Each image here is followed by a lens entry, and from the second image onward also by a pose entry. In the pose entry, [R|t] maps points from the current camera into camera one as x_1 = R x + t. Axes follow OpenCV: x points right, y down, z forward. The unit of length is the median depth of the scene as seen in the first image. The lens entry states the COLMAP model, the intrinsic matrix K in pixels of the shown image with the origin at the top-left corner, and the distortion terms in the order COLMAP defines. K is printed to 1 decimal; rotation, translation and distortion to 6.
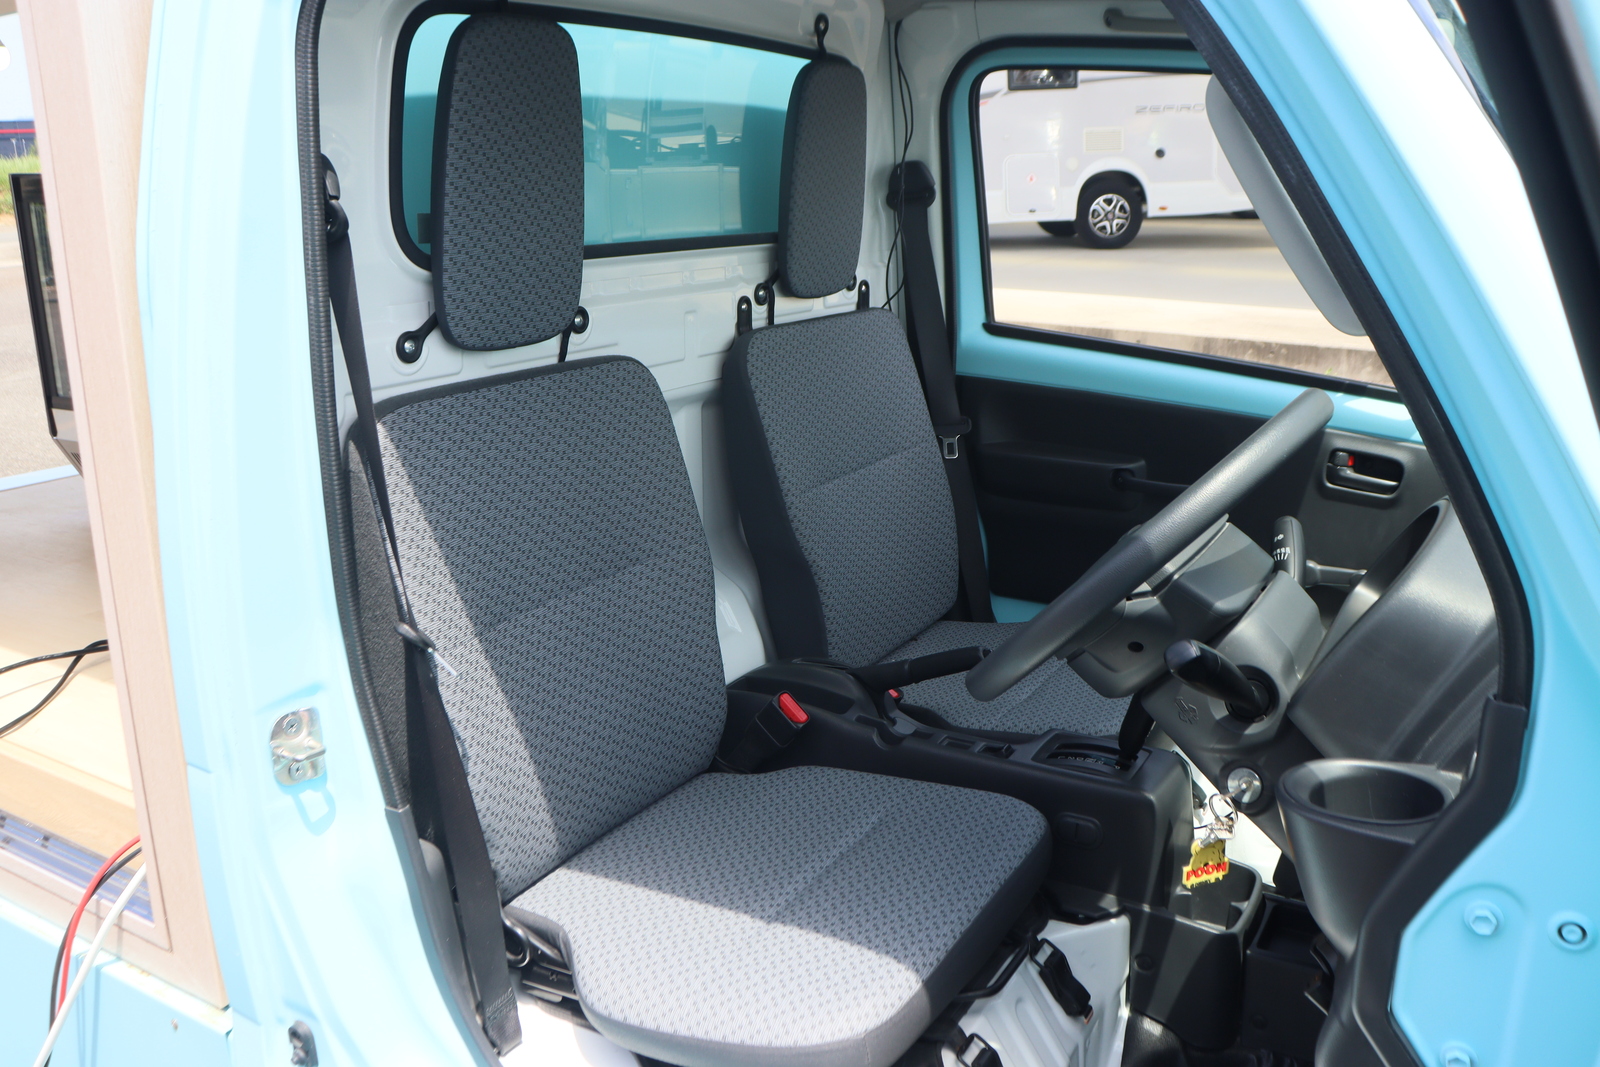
lens RADIAL K [[1292.9, 0, 800.0], [0, 1292.9, 533.5], [0, 0, 1]] dist [-0.206214, 0.208441]
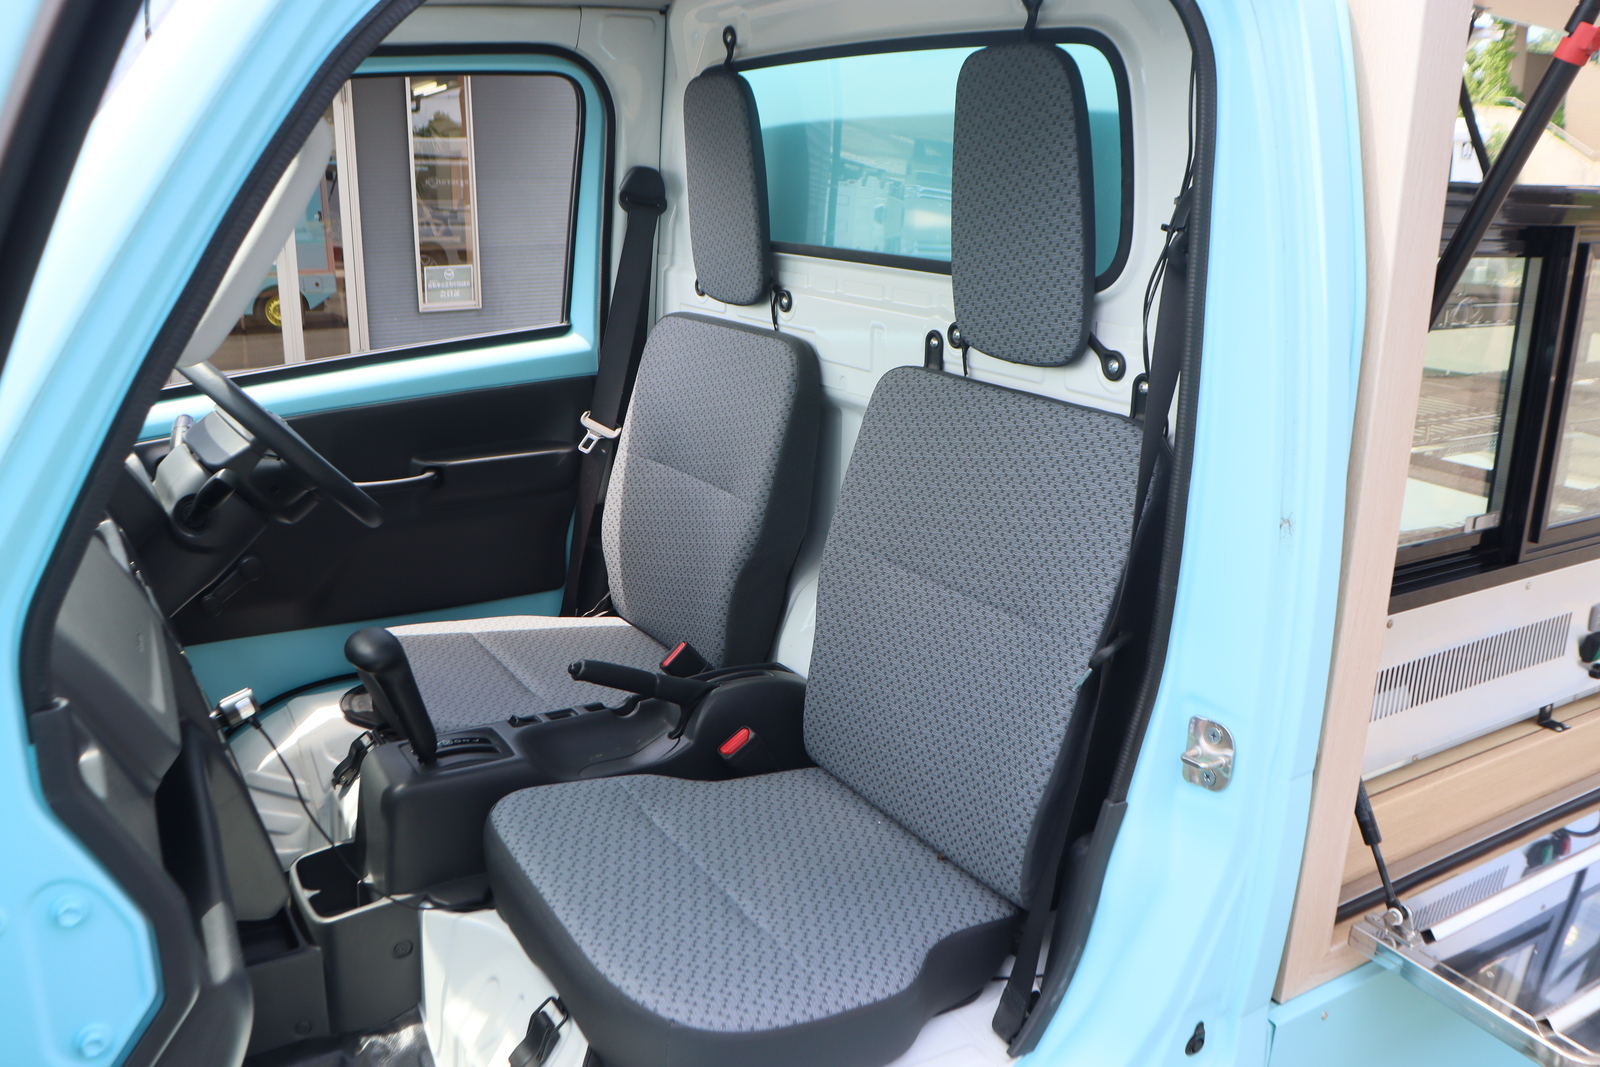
lens RADIAL K [[1292.9, 0, 800.0], [0, 1292.9, 533.5], [0, 0, 1]] dist [-0.206214, 0.208441]
pose [[-0.448641, 0.238497, -0.861302, 0.810452], [-0.263053, 0.885803, 0.382303, -0.381521], [0.854122, 0.398085, -0.334671, 1.293026]]
